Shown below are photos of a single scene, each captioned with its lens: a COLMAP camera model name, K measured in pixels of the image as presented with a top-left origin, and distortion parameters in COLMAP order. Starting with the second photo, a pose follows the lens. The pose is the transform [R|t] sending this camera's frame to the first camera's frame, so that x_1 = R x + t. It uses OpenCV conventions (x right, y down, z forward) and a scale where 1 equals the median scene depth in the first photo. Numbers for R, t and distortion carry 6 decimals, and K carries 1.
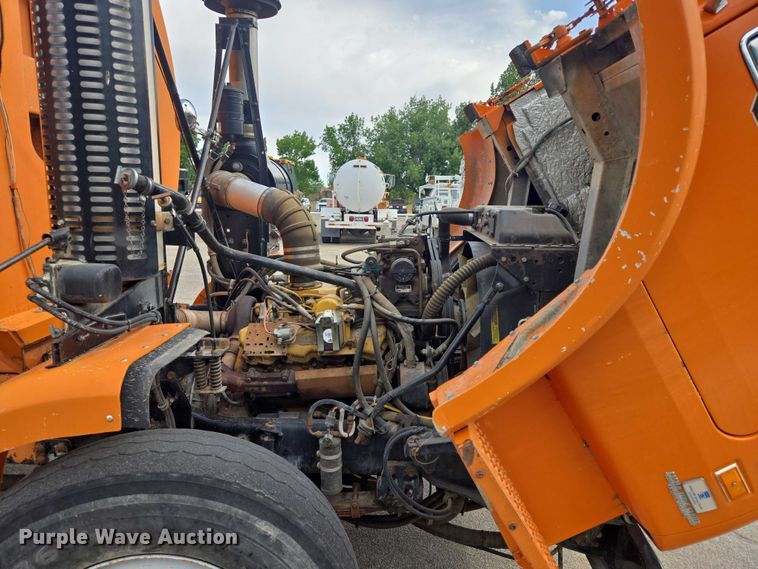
lens RADIAL K [[514.9, 0, 379.0], [0, 514.9, 284.5], [0, 0, 1]] dist [0.073793, -0.067240]
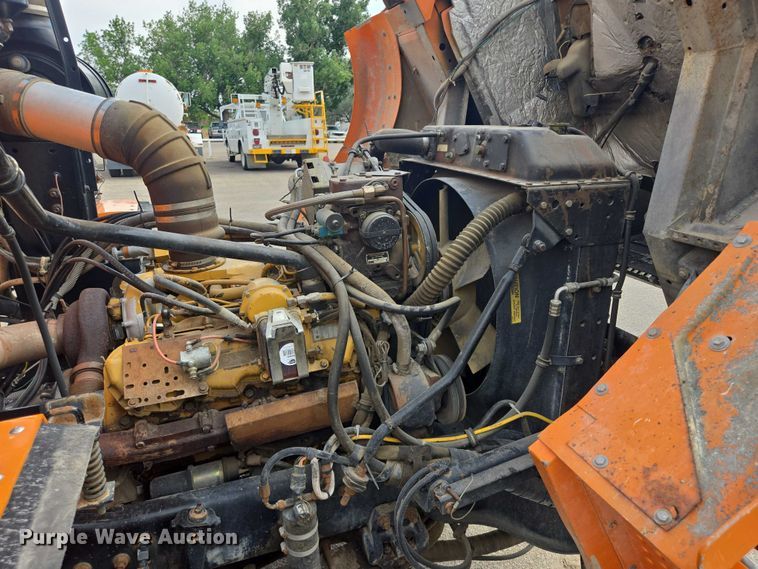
lens RADIAL K [[514.9, 0, 379.0], [0, 514.9, 284.5], [0, 0, 1]] dist [0.073793, -0.067240]
pose [[0.929626, -0.124466, 0.346848, -0.183353], [0.074853, 0.985390, 0.152985, -0.059072], [-0.360822, -0.116256, 0.925361, 0.386780]]
